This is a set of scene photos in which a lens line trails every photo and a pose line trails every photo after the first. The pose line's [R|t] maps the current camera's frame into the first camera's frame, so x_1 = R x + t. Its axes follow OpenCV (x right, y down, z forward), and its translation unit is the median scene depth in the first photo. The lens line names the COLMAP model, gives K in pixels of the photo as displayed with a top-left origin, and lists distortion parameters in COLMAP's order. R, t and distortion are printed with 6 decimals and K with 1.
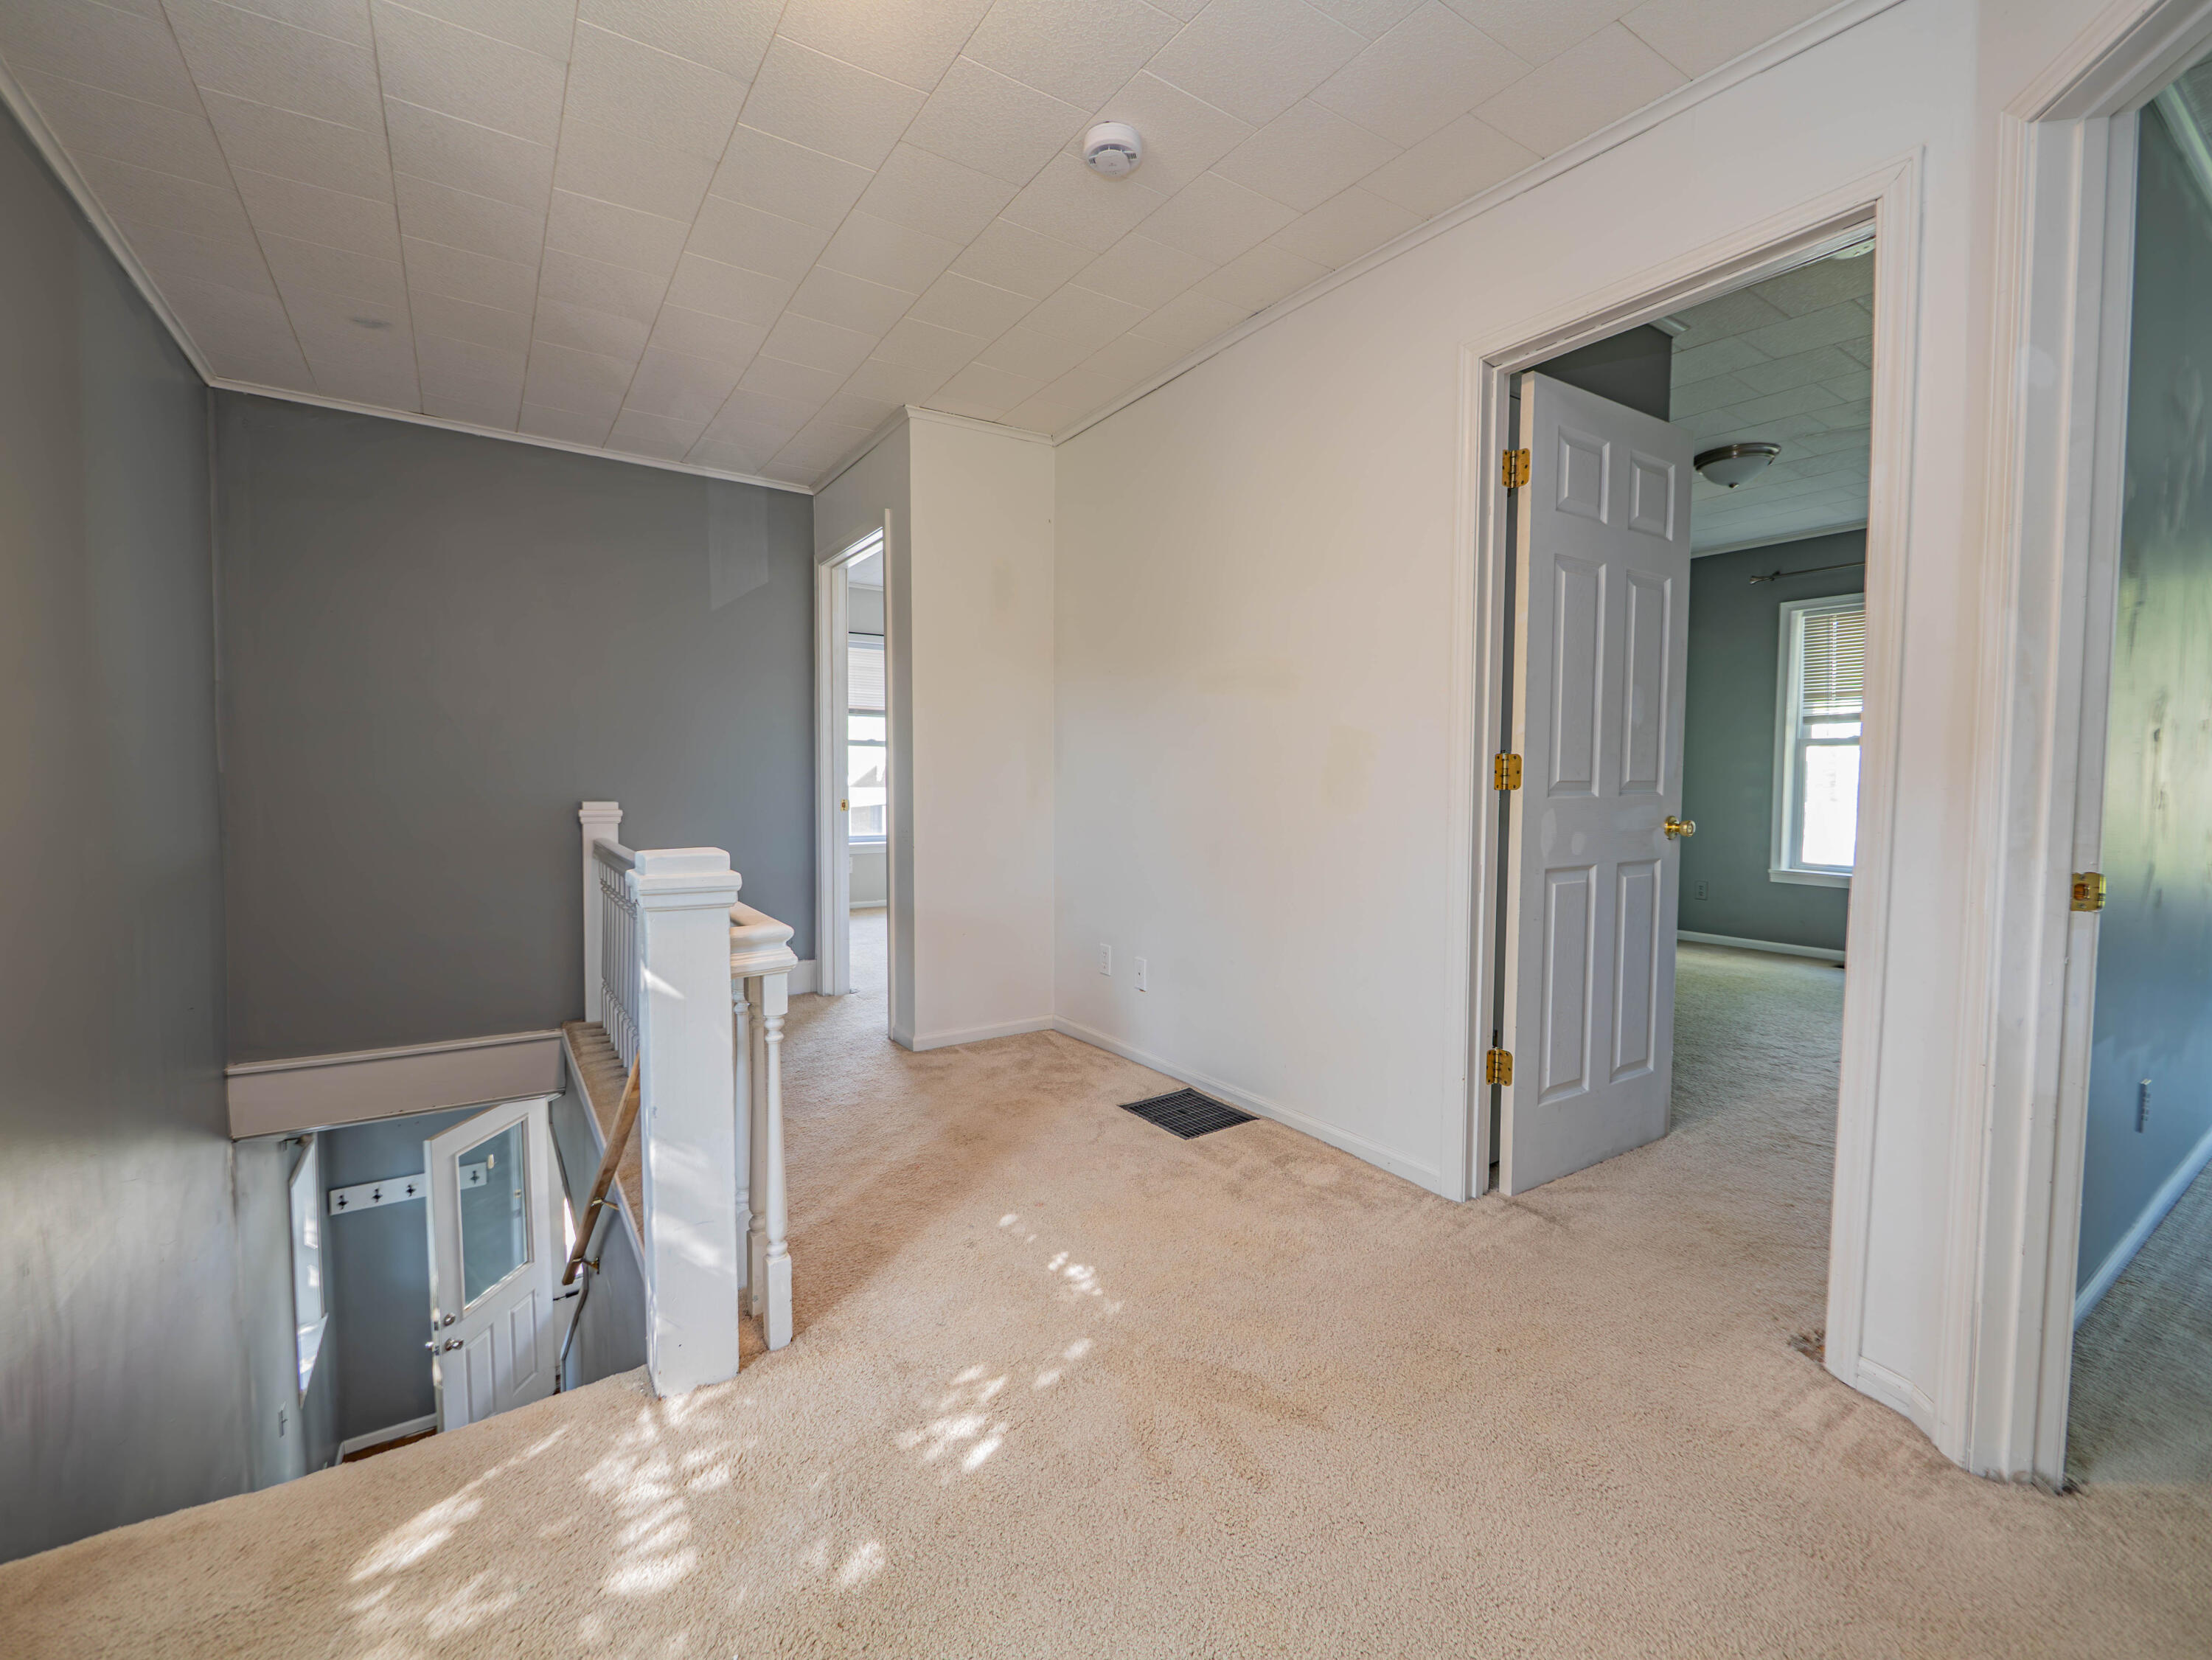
lens RADIAL K [[942.8, 0, 1105.1], [0, 942.8, 817.7], [0, 0, 1]] dist [-0.008551, -0.000225]
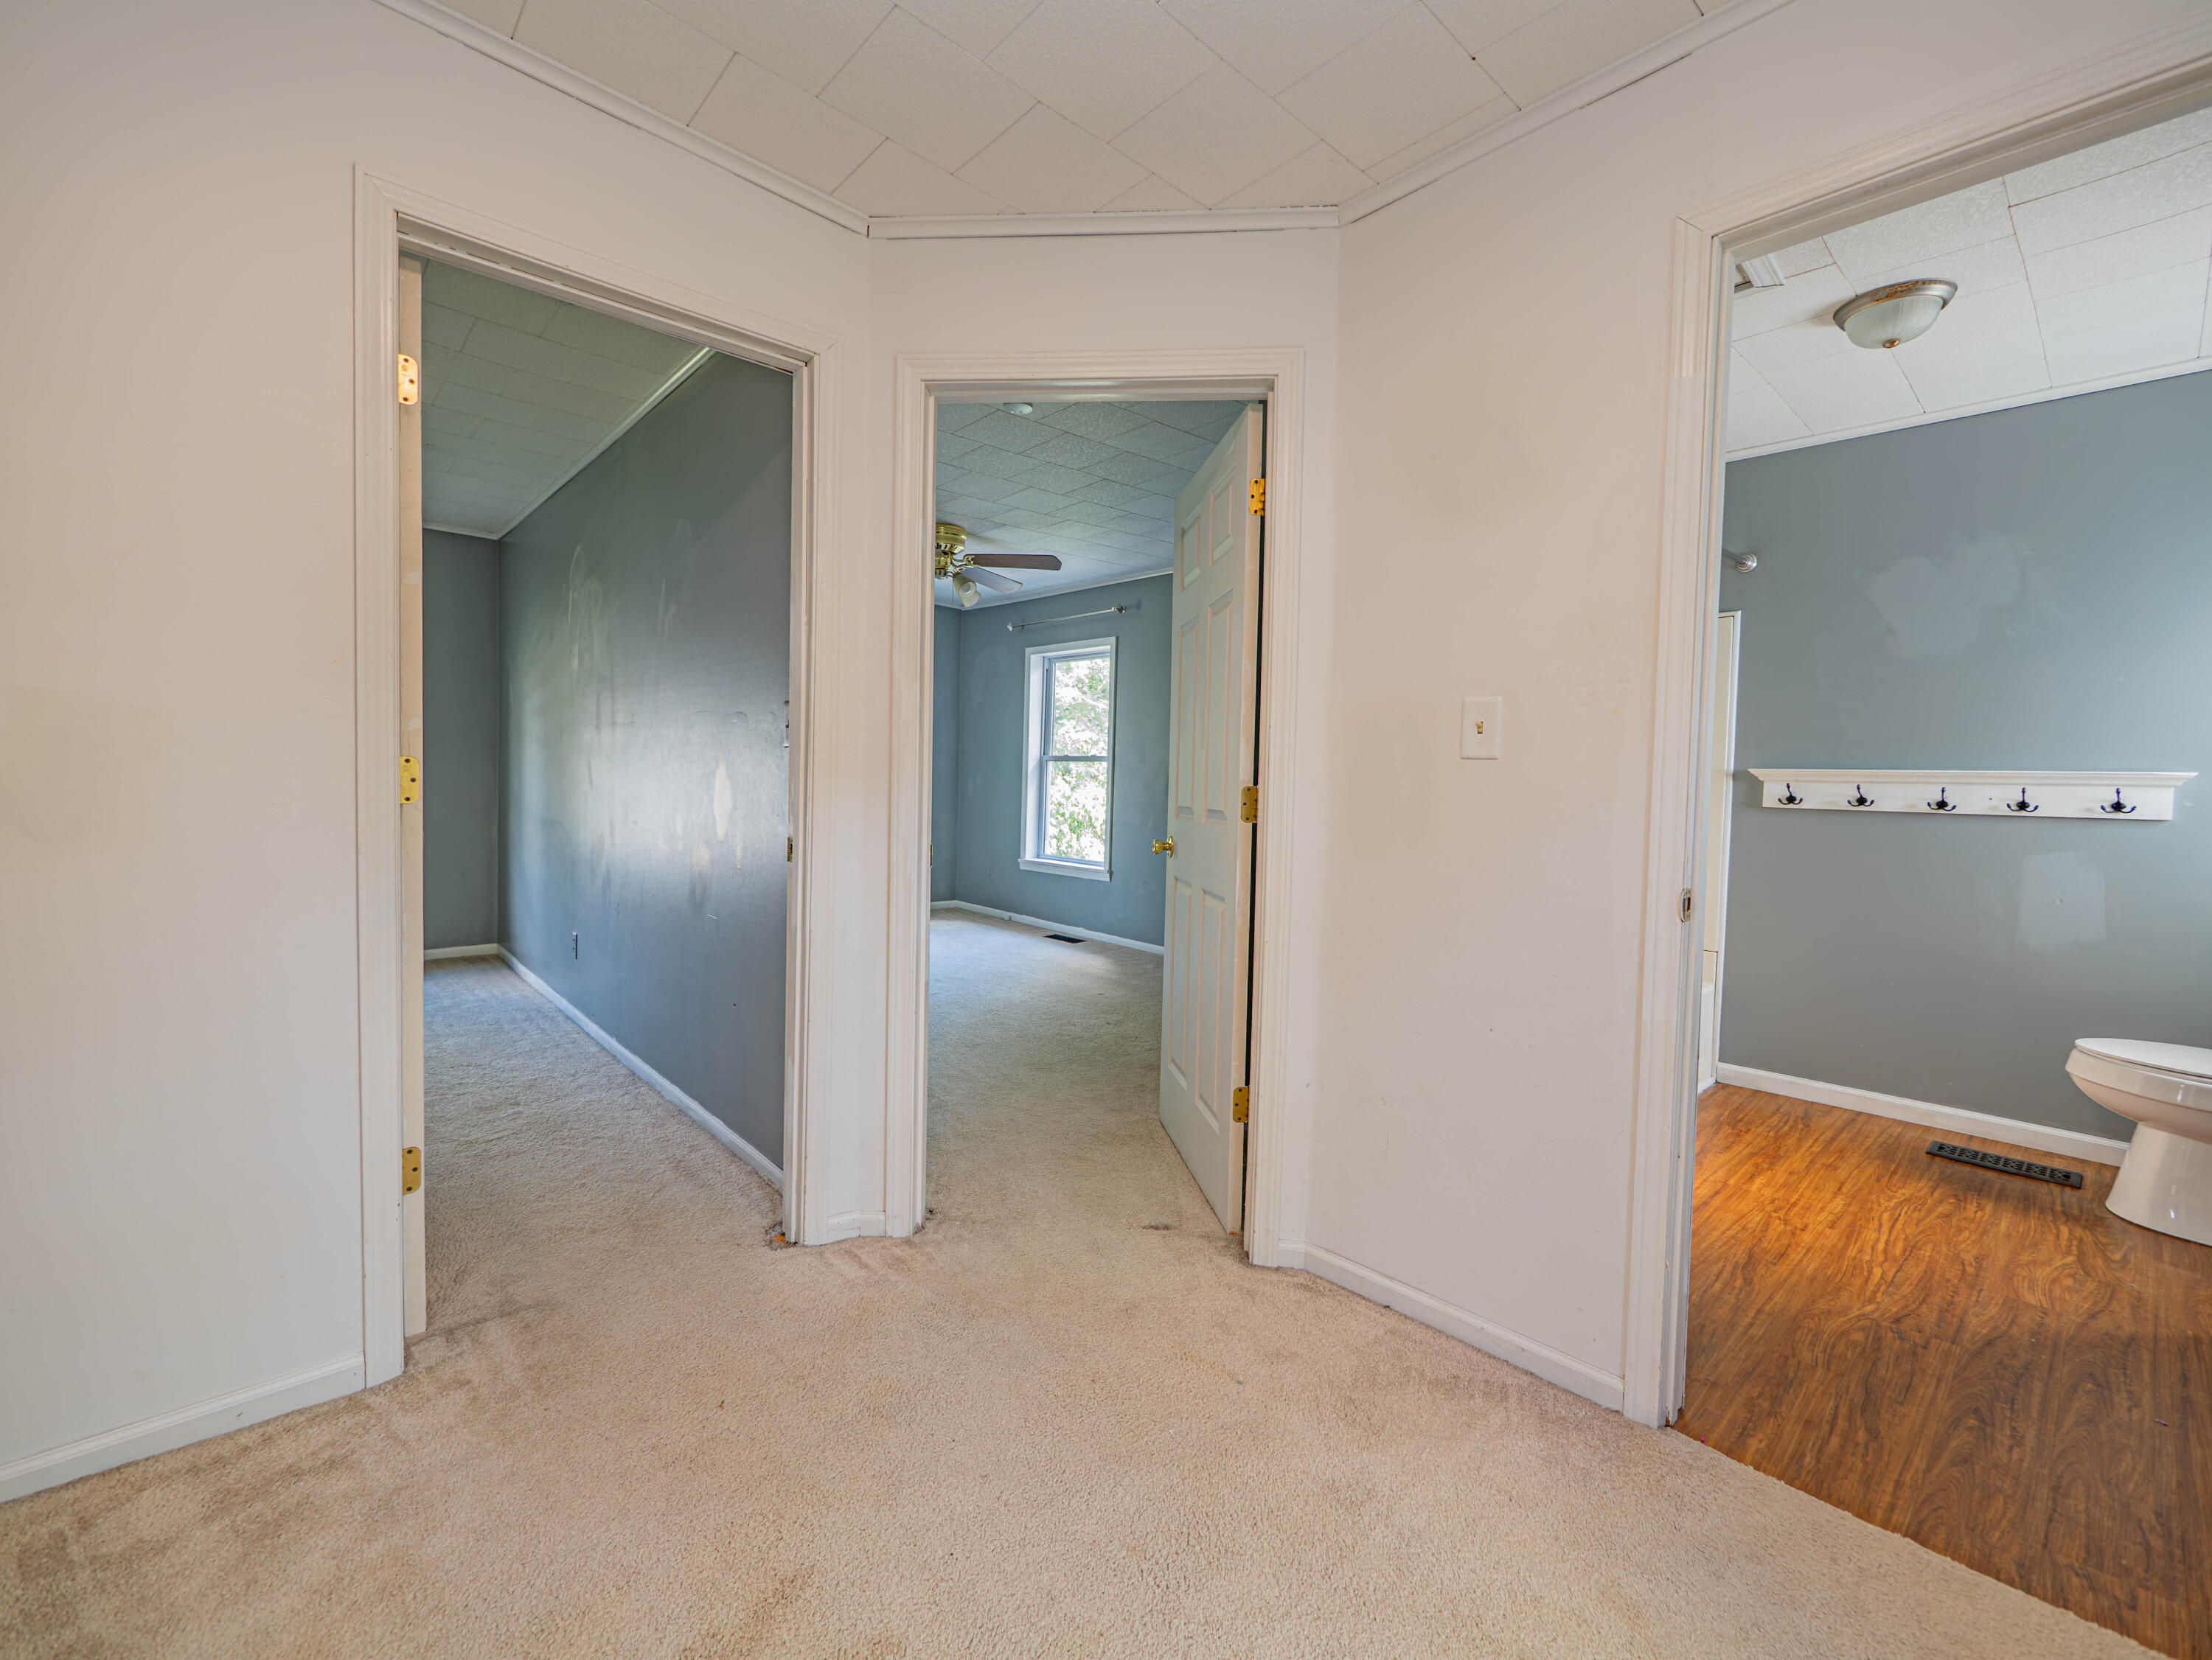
lens RADIAL K [[942.6, 0, 1105.1], [0, 942.6, 817.7], [0, 0, 1]] dist [-0.008551, -0.000225]
pose [[-0.188170, -0.035867, 0.981481, -0.598282], [0.017757, 0.999045, 0.039913, -0.054061], [-0.981976, 0.024938, -0.187353, 0.856721]]
